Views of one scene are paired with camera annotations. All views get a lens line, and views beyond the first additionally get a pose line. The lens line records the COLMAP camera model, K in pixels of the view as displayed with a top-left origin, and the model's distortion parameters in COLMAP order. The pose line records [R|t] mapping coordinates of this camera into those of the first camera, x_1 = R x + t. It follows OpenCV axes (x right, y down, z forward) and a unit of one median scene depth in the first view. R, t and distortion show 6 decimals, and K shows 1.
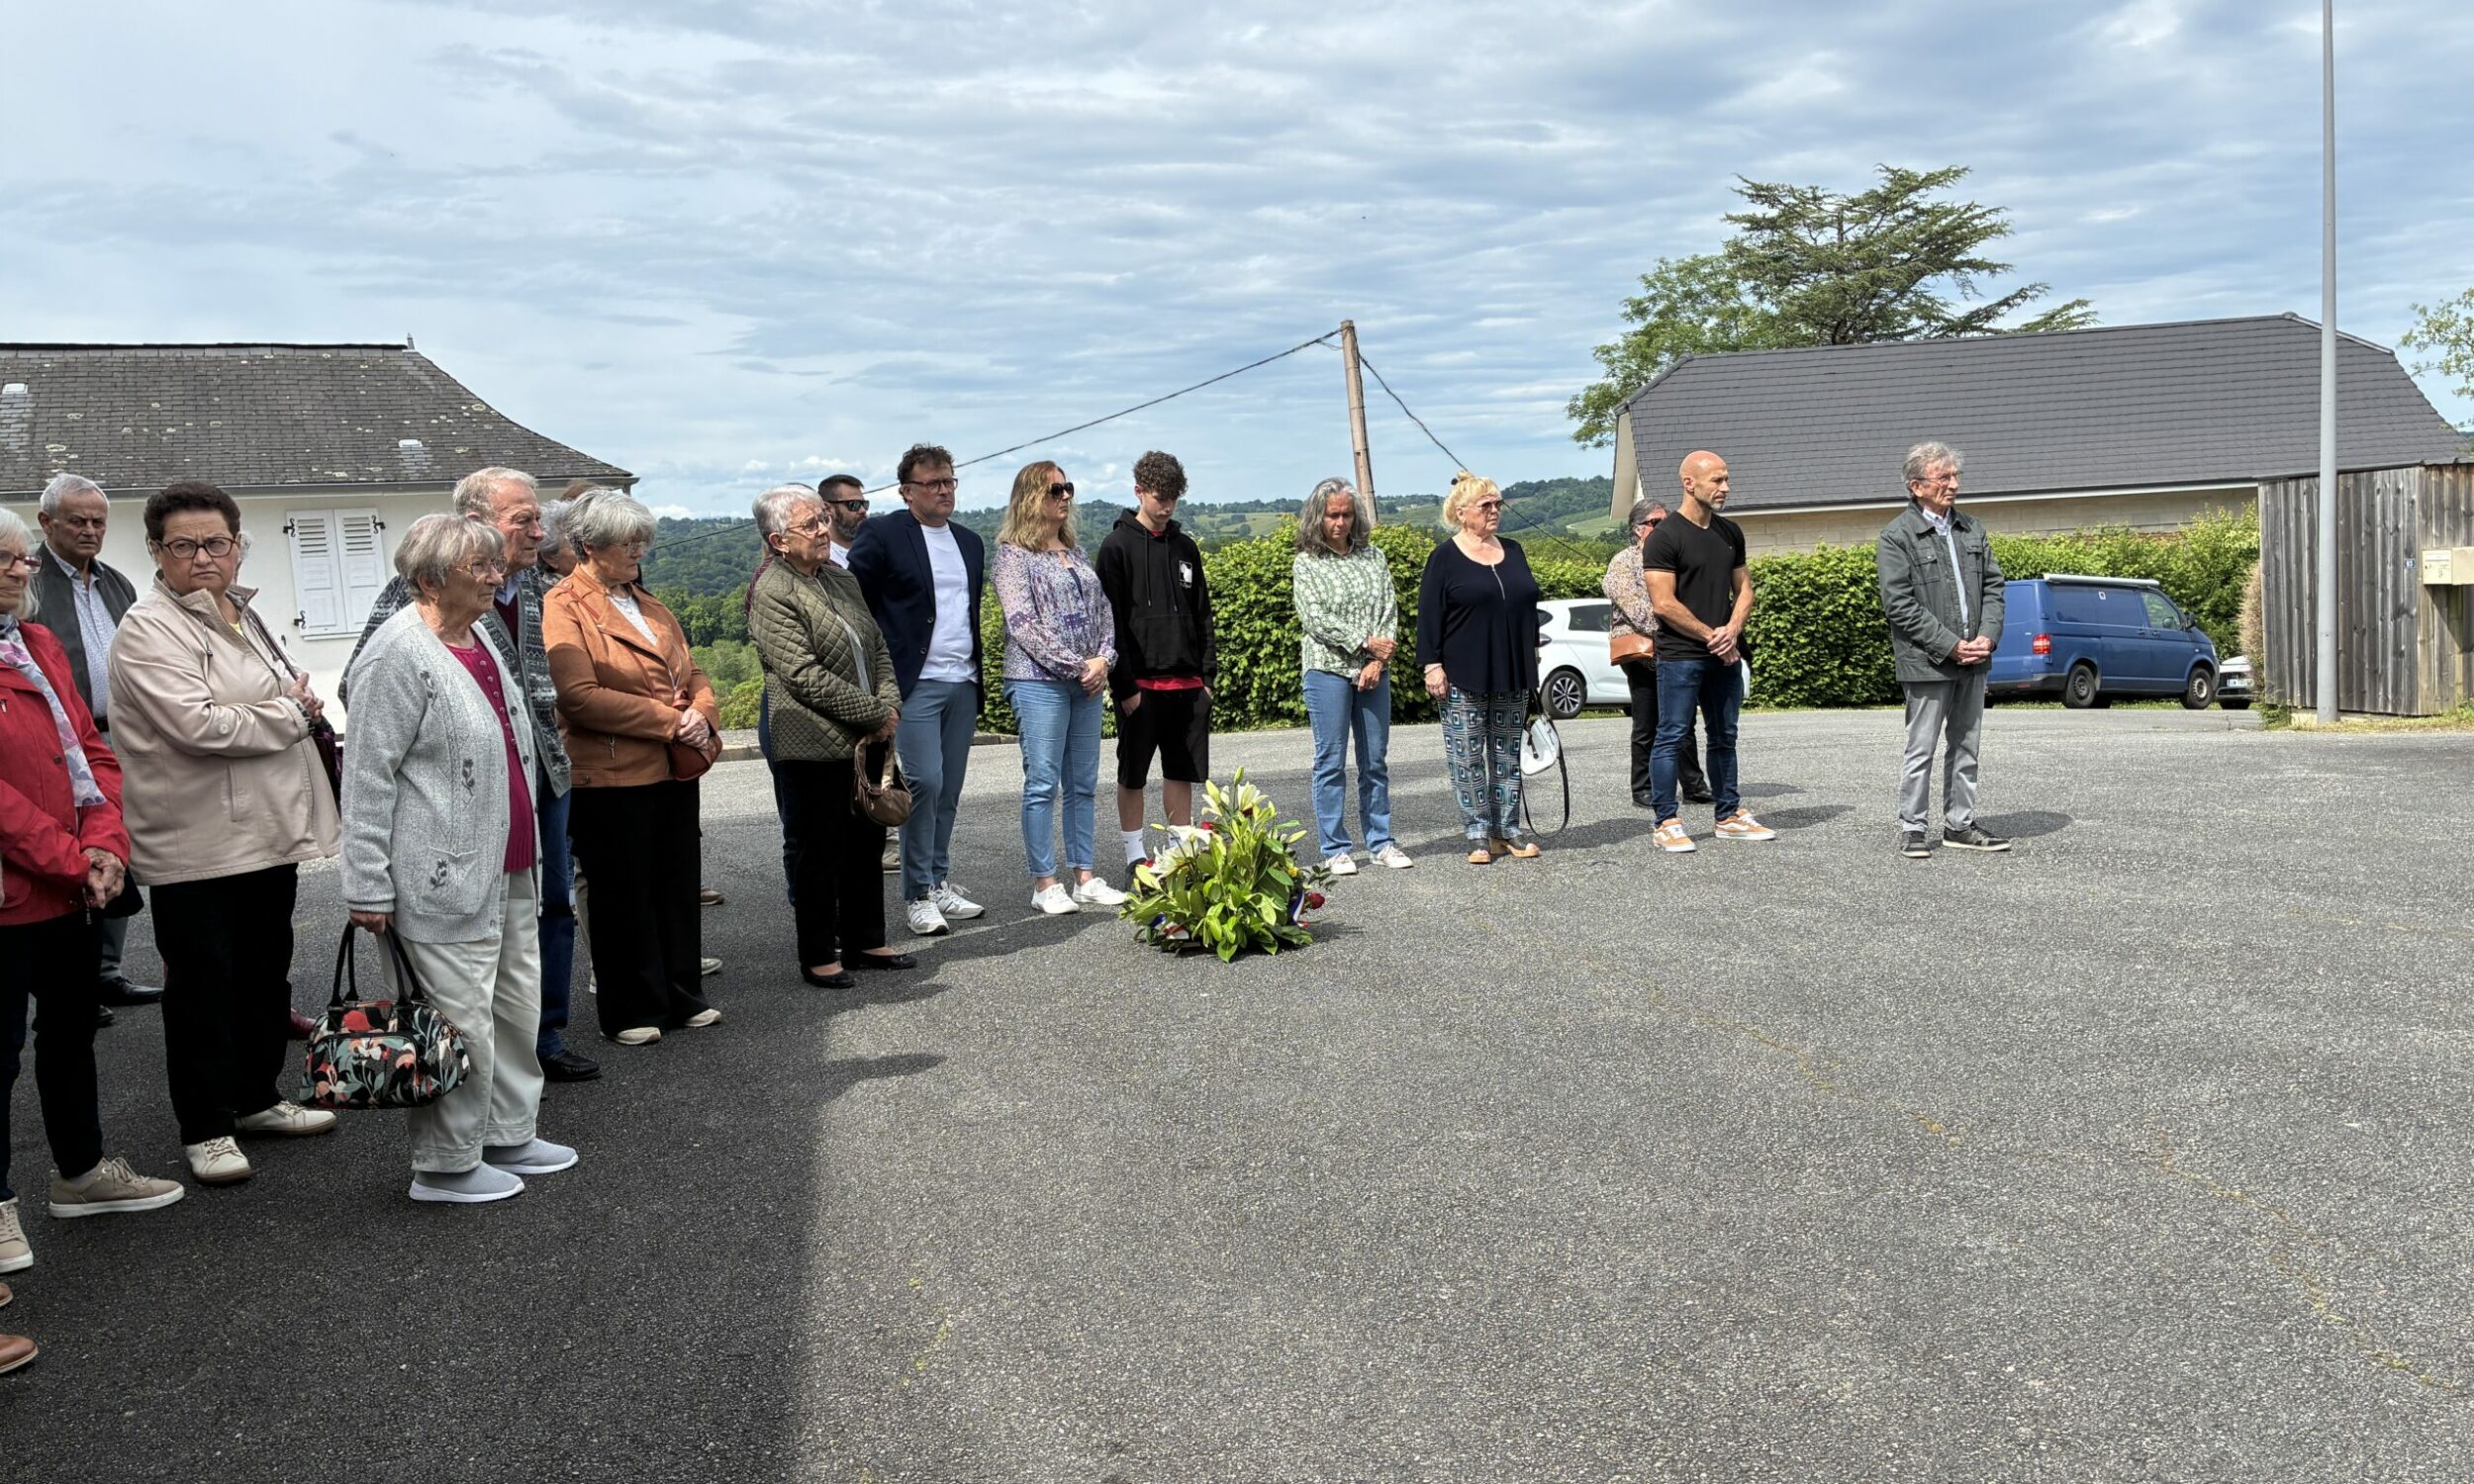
lens RADIAL K [[1879.2, 0, 1242.4], [0, 1879.2, 732.7], [0, 0, 1]] dist [0.049625, -0.056013]
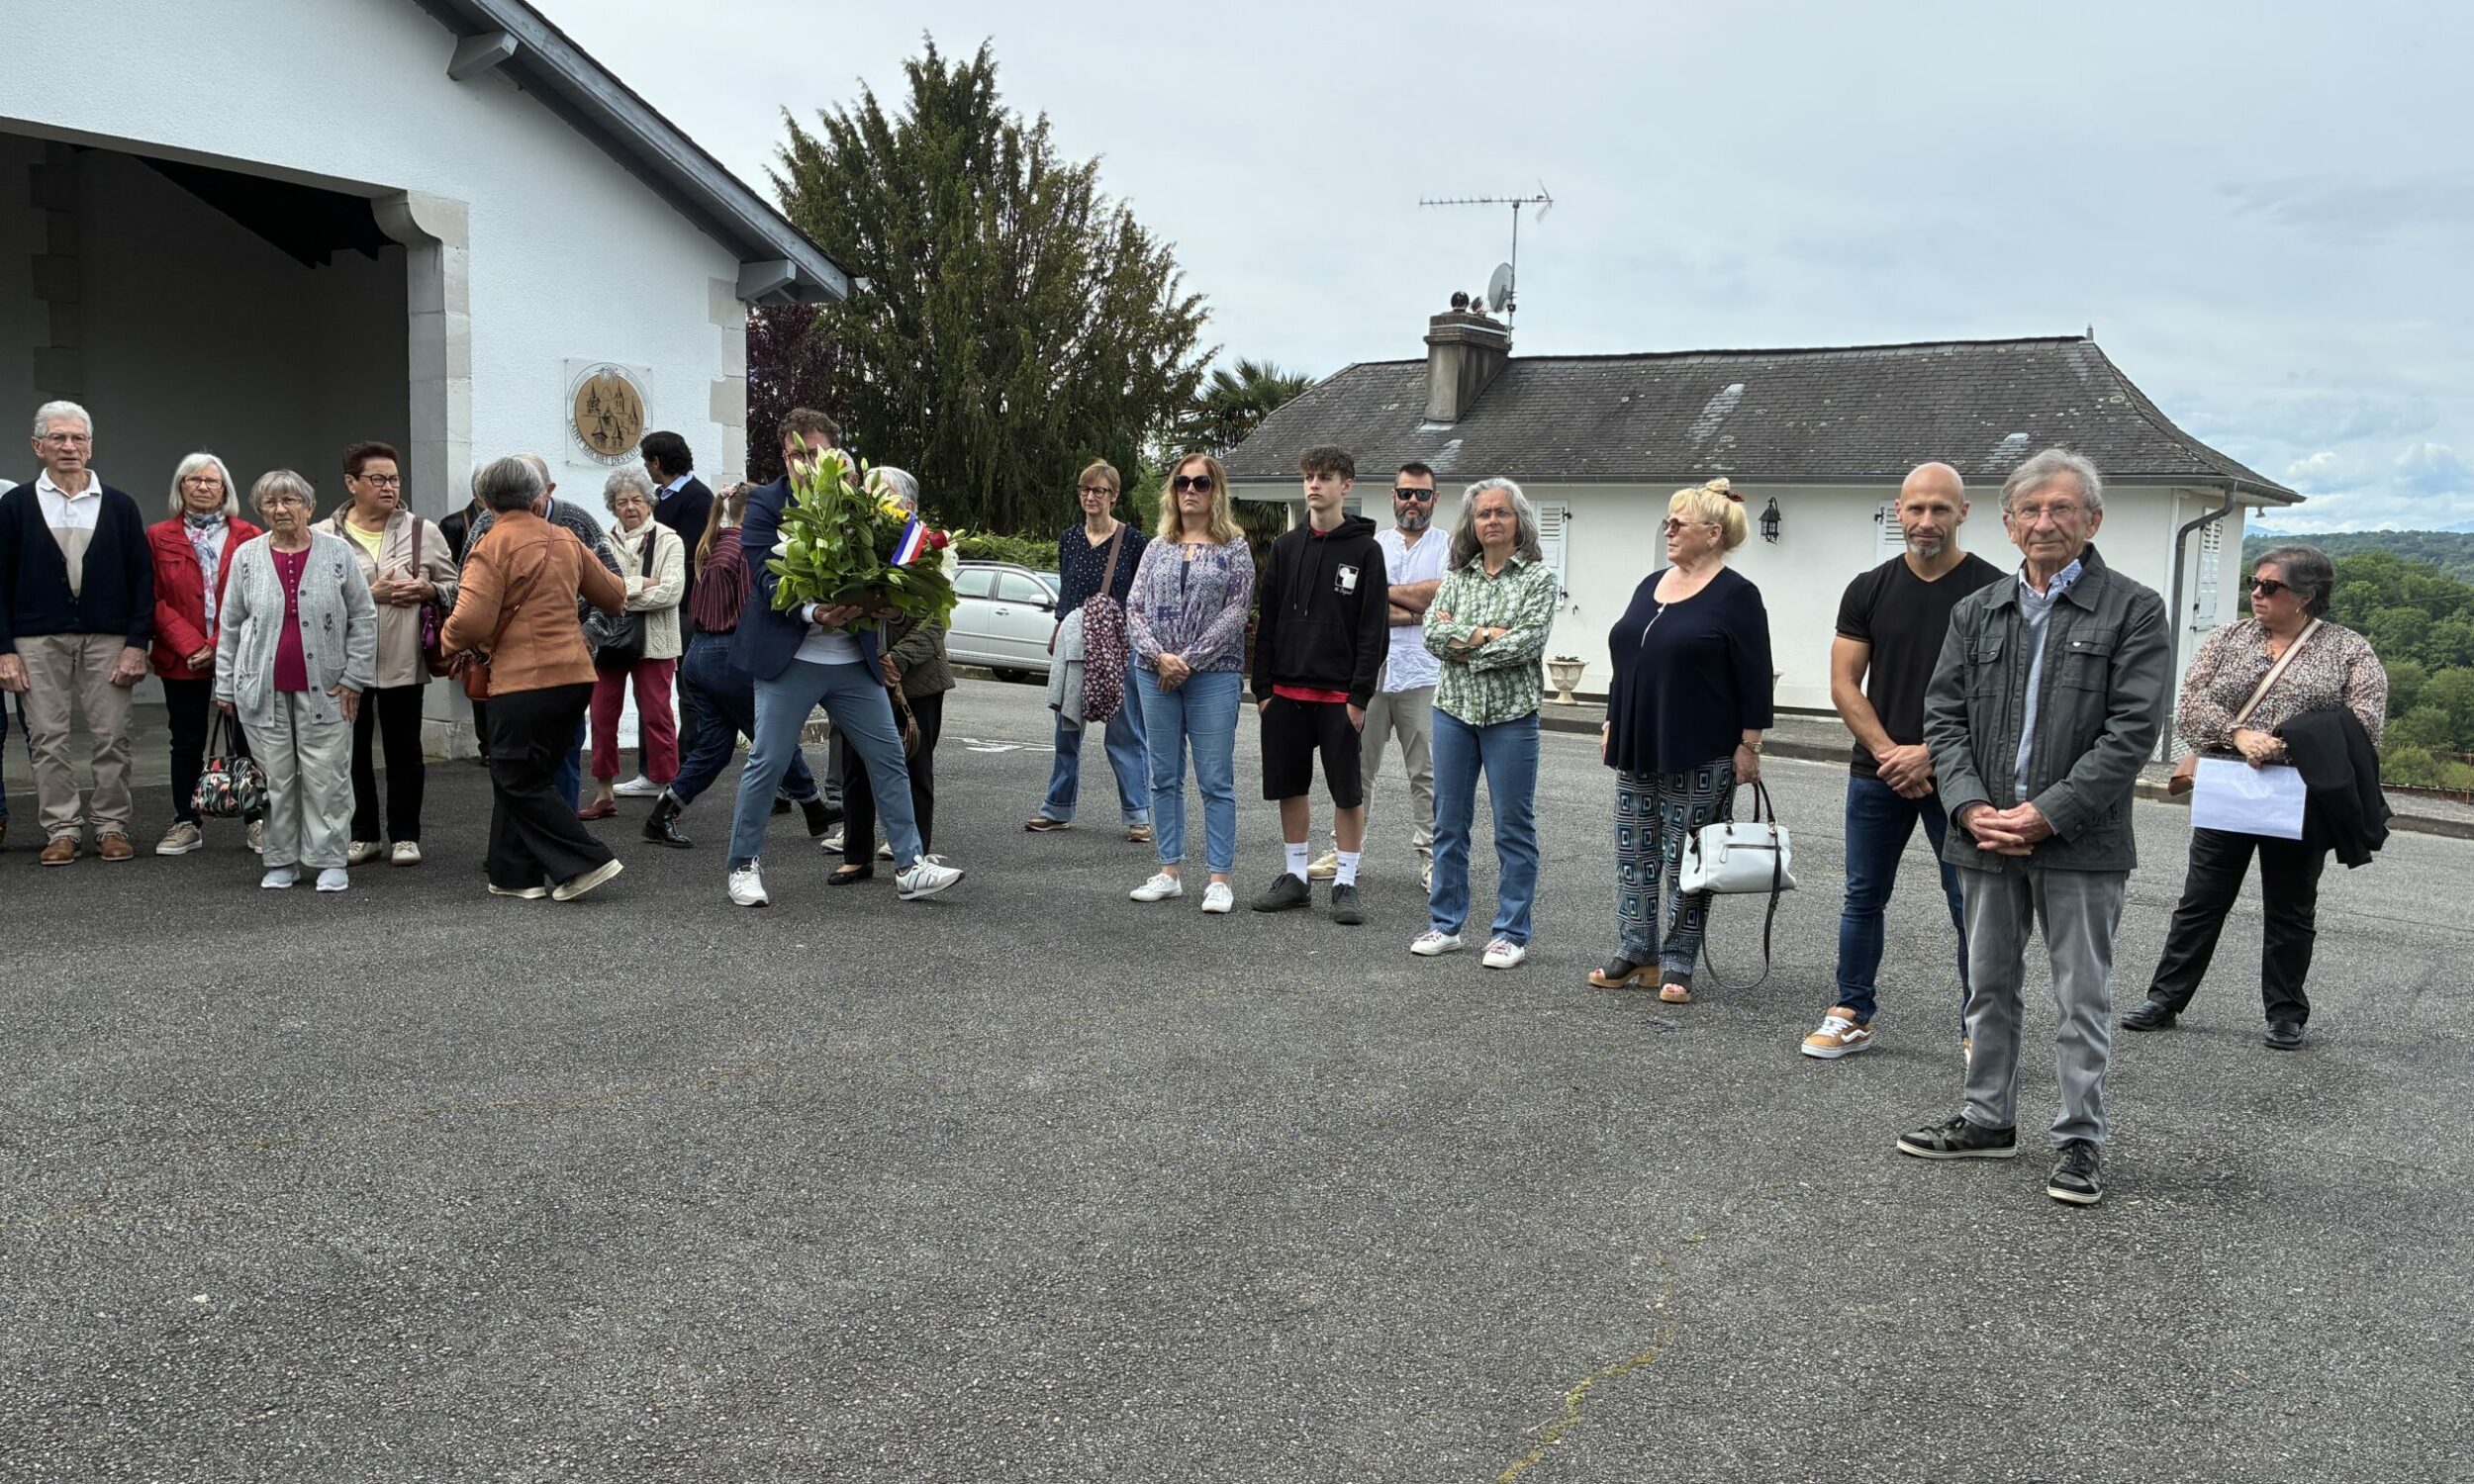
lens RADIAL K [[1879.2, 0, 1230.3], [0, 1879.2, 731.5], [0, 0, 1]] dist [0.049625, -0.056013]
pose [[0.431614, 0.148273, -0.889789, 1.192841], [-0.145605, 0.984915, 0.093495, -0.136926], [0.890230, 0.089204, 0.446692, 0.836408]]
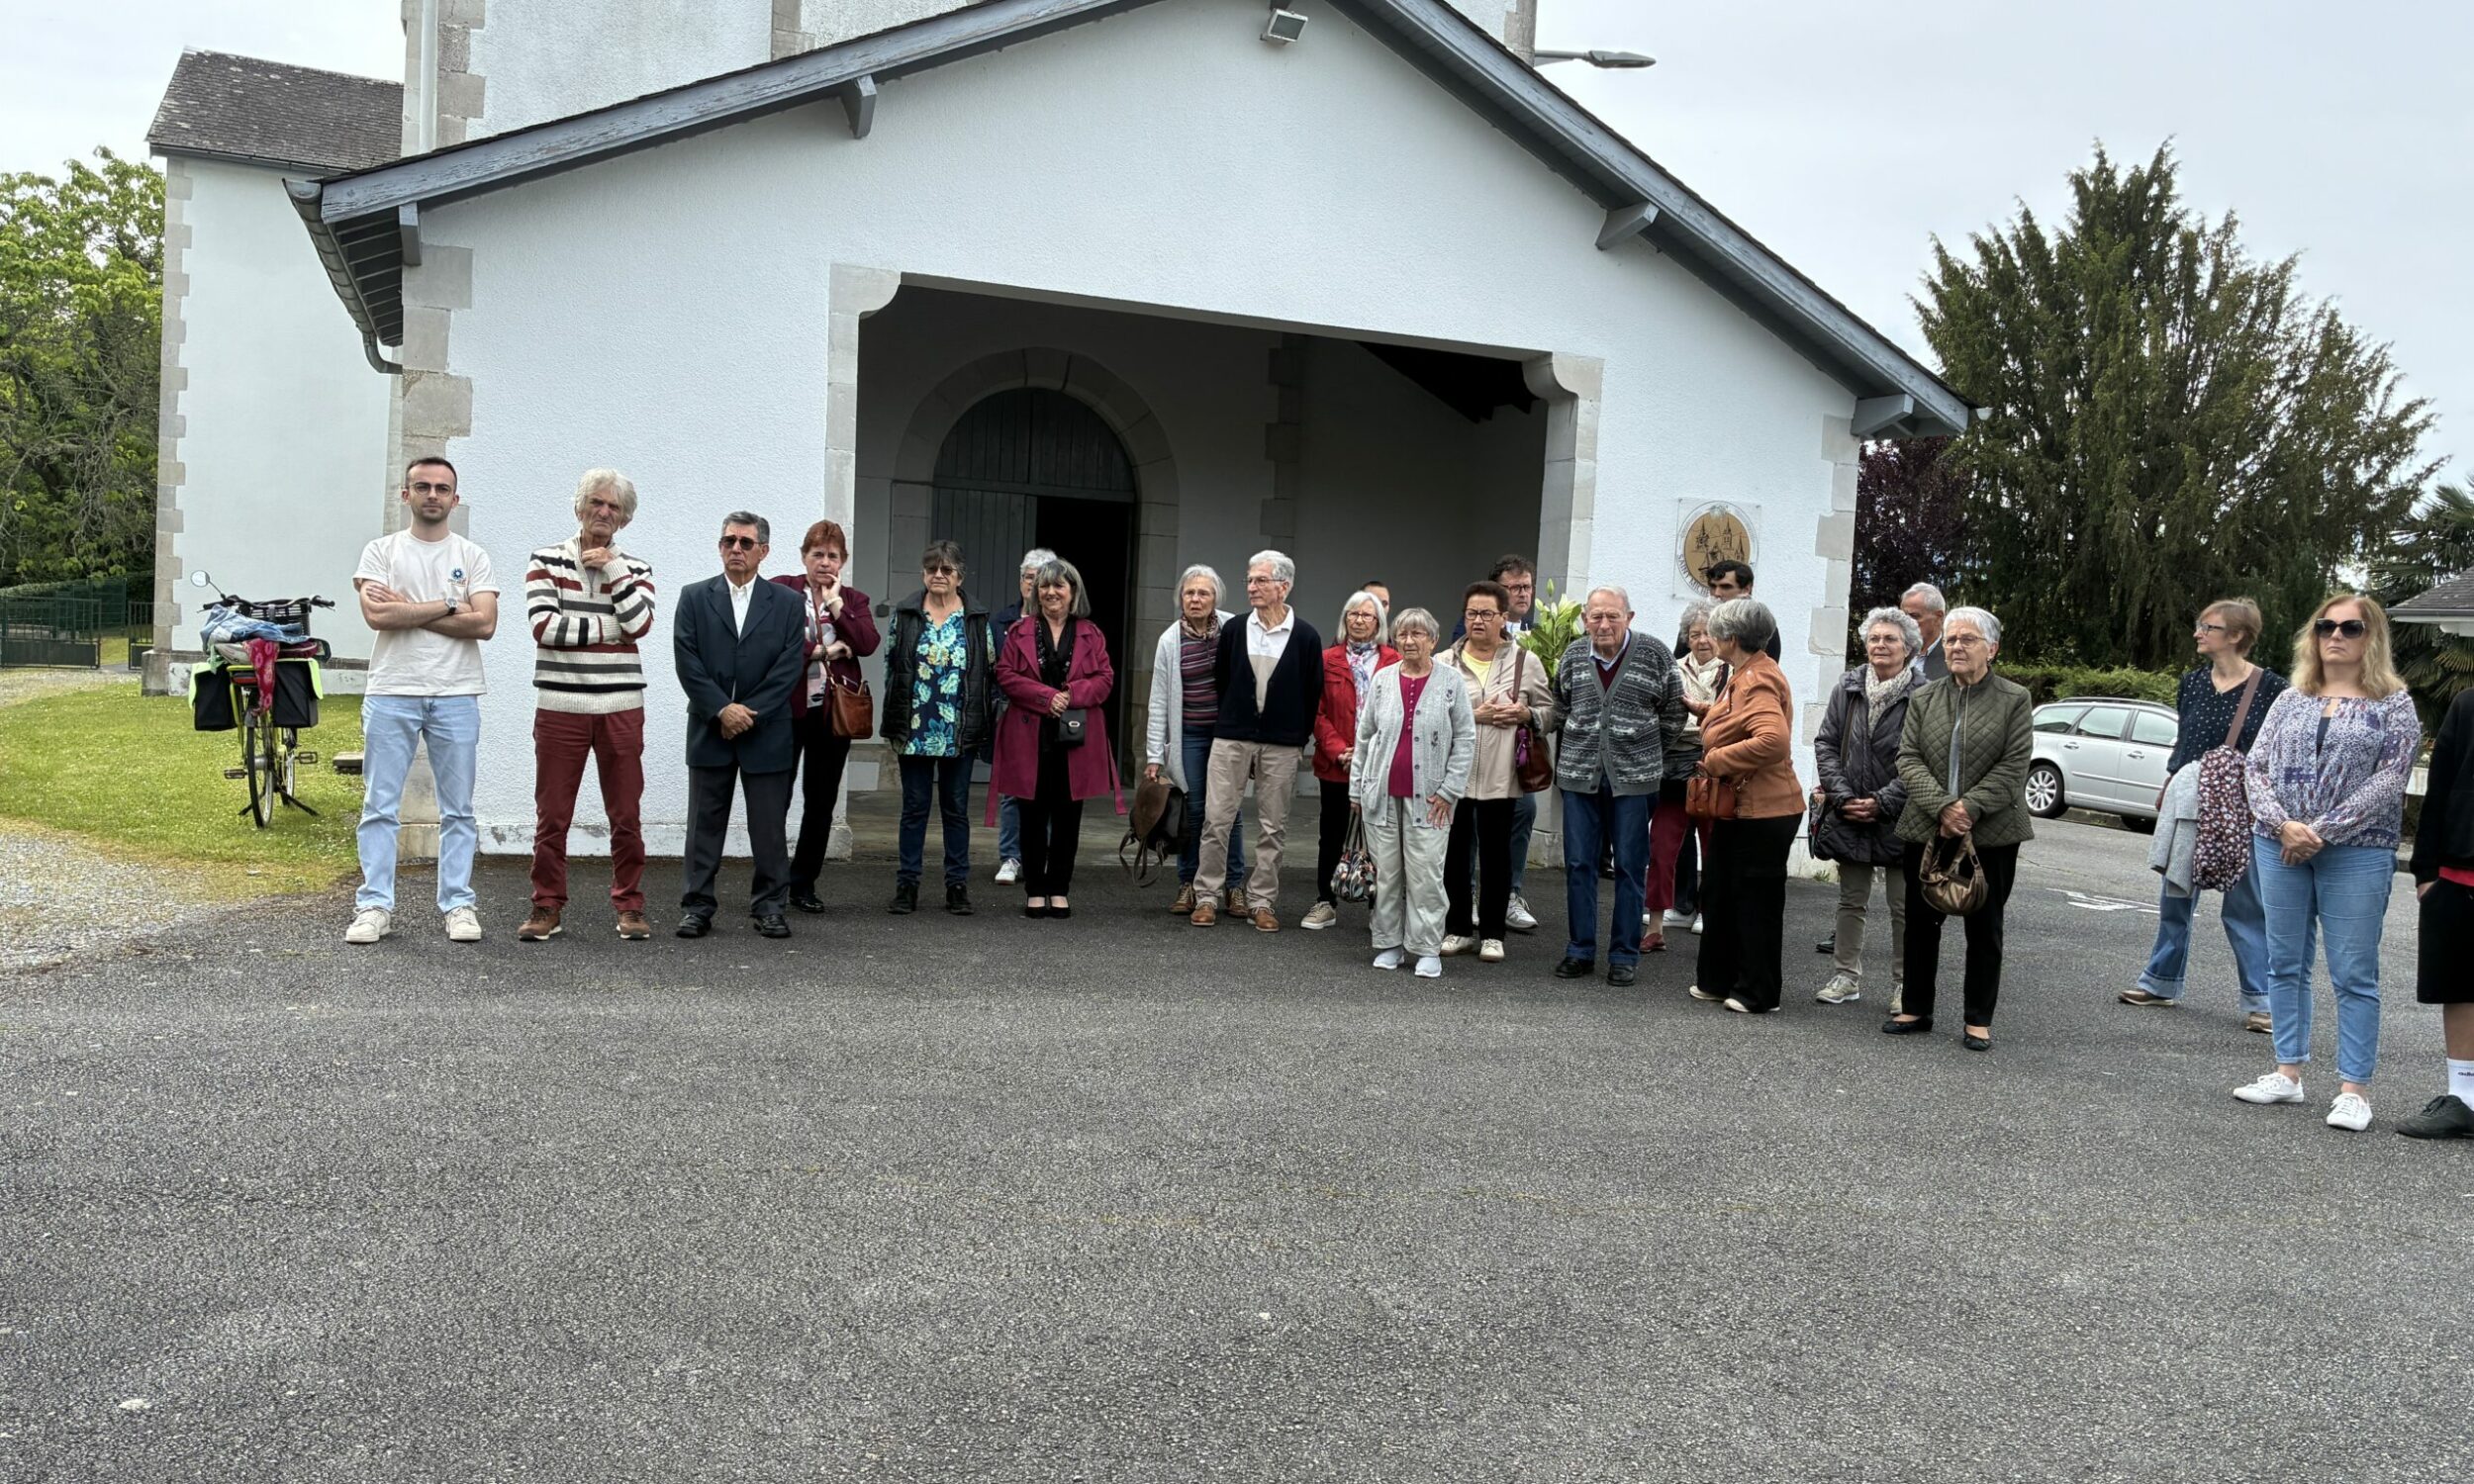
lens RADIAL K [[1879.2, 0, 1244.8], [0, 1879.2, 726.6], [0, 0, 1]] dist [0.049625, -0.056013]
pose [[-0.125542, 0.095503, -0.987481, 1.222981], [-0.154009, 0.981413, 0.114496, -0.153586], [0.980061, 0.166455, -0.108501, 0.866737]]
